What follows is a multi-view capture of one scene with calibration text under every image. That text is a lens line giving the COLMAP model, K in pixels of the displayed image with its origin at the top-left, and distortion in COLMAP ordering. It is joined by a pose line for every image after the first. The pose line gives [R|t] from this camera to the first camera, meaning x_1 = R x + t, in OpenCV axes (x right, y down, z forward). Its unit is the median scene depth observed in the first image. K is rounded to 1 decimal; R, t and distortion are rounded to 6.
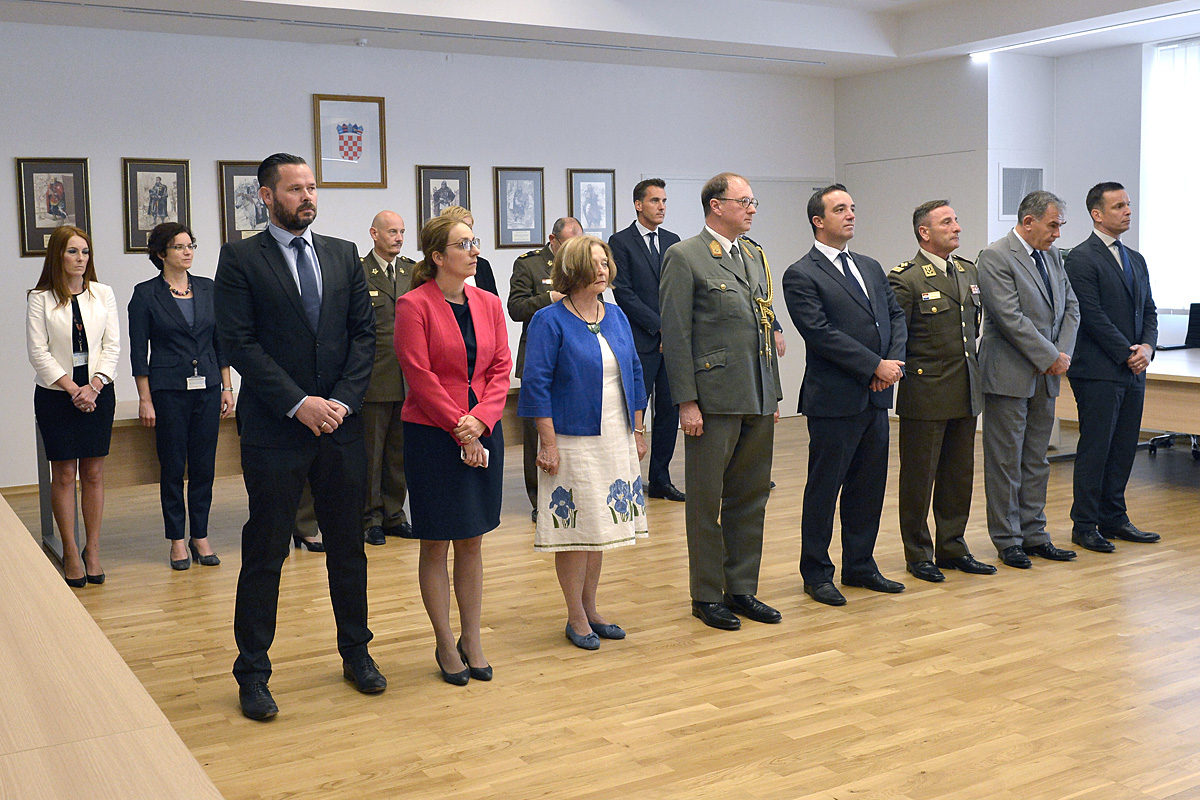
lens RADIAL K [[1214.4, 0, 603.2], [0, 1214.4, 351.3], [0, 0, 1]] dist [-0.014145, -0.010340]
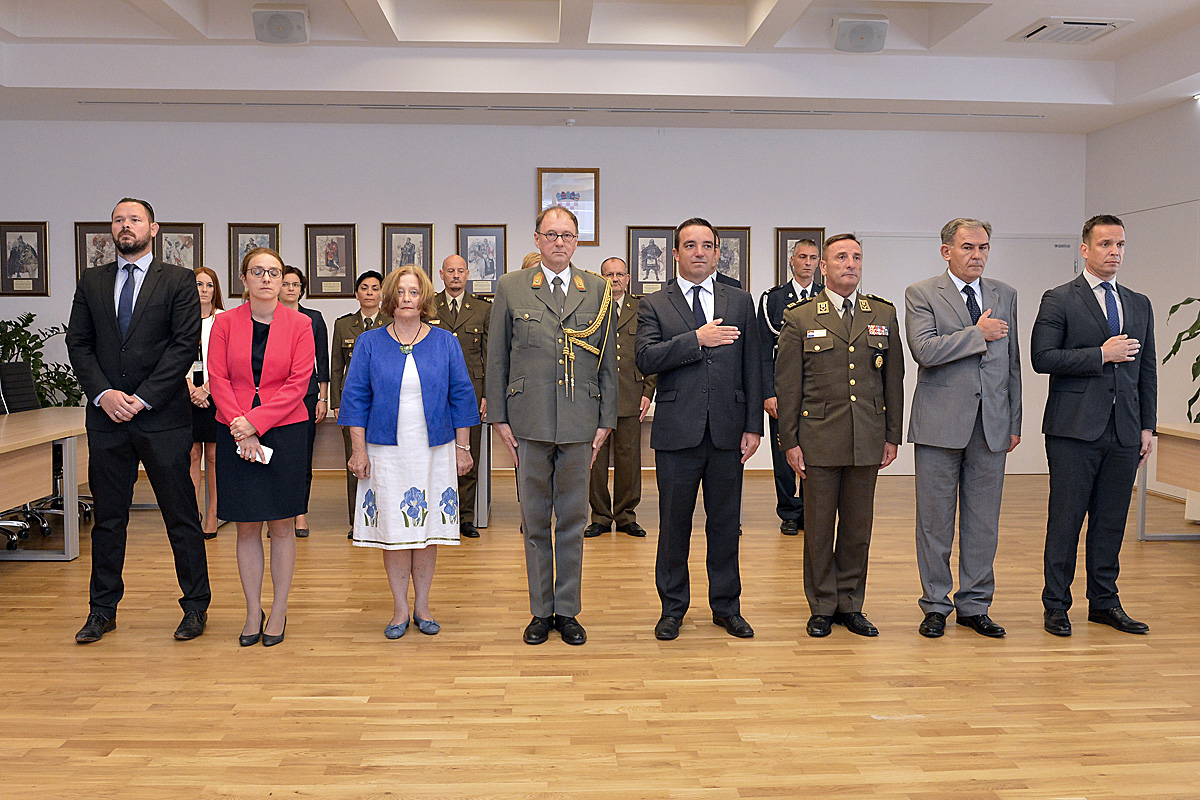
lens RADIAL K [[1030.6, 0, 600.0], [0, 1030.6, 400.0], [0, 0, 1]] dist [-0.037064, -0.001450]
pose [[0.892126, 0.052569, -0.448717, 0.576556], [-0.053852, 0.998500, 0.009912, 0.008345], [0.448565, 0.015322, 0.893619, 0.245014]]
